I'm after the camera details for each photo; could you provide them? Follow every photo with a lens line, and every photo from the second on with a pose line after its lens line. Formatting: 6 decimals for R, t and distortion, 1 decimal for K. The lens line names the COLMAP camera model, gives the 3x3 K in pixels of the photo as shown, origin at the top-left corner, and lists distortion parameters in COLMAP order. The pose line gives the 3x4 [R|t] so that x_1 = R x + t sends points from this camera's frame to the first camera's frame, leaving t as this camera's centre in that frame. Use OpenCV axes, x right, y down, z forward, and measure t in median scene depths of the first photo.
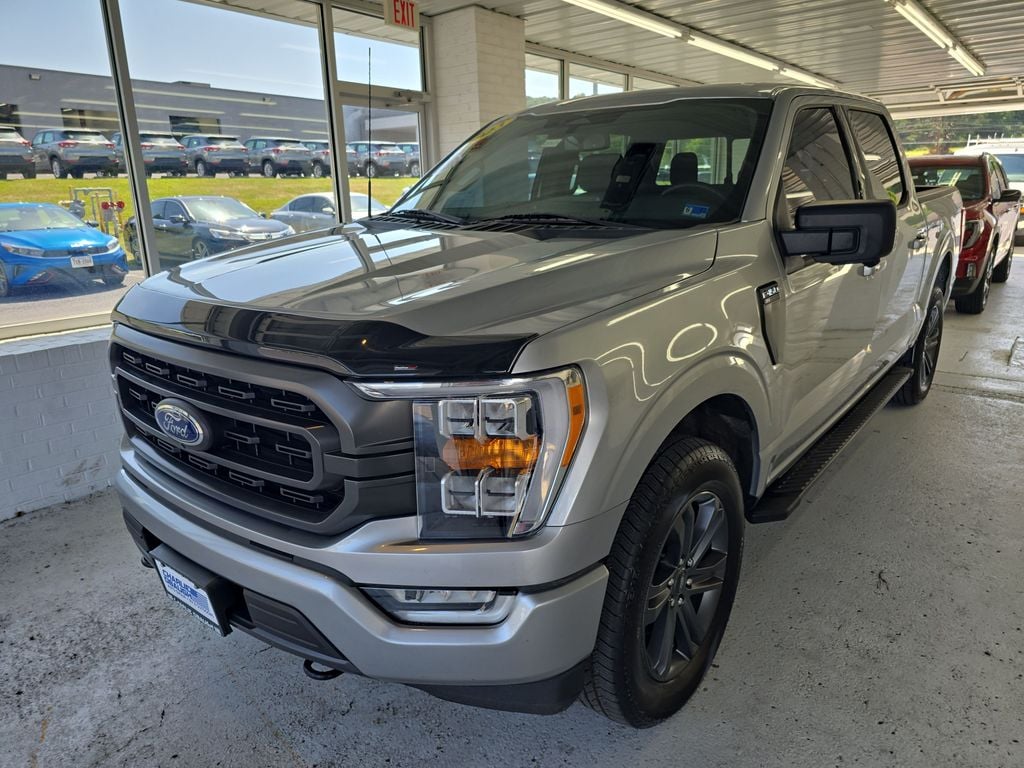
lens RADIAL K [[682.9, 0, 515.2], [0, 682.9, 383.3], [0, 0, 1]] dist [0.025358, -0.022909]
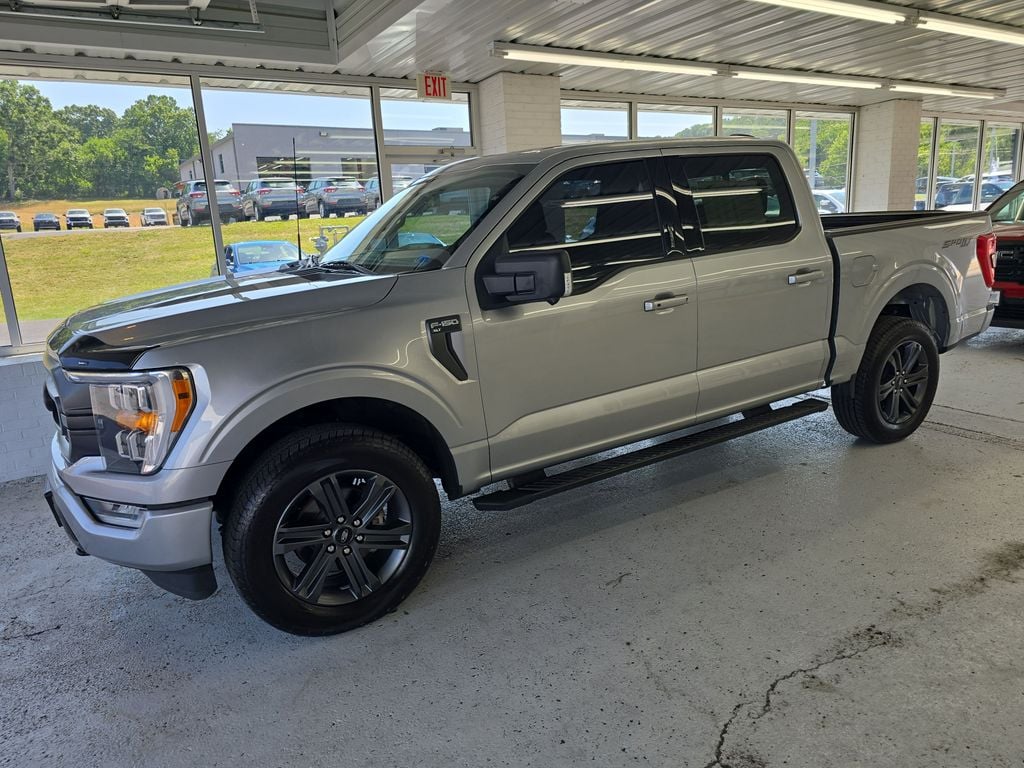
lens RADIAL K [[682.9, 0, 515.1], [0, 682.9, 387.4], [0, 0, 1]] dist [0.025358, -0.022909]
pose [[0.939817, 0.050796, -0.337882, 1.221081], [-0.059699, 0.998088, -0.016003, -0.001622], [0.336423, 0.035211, 0.941052, -0.205743]]
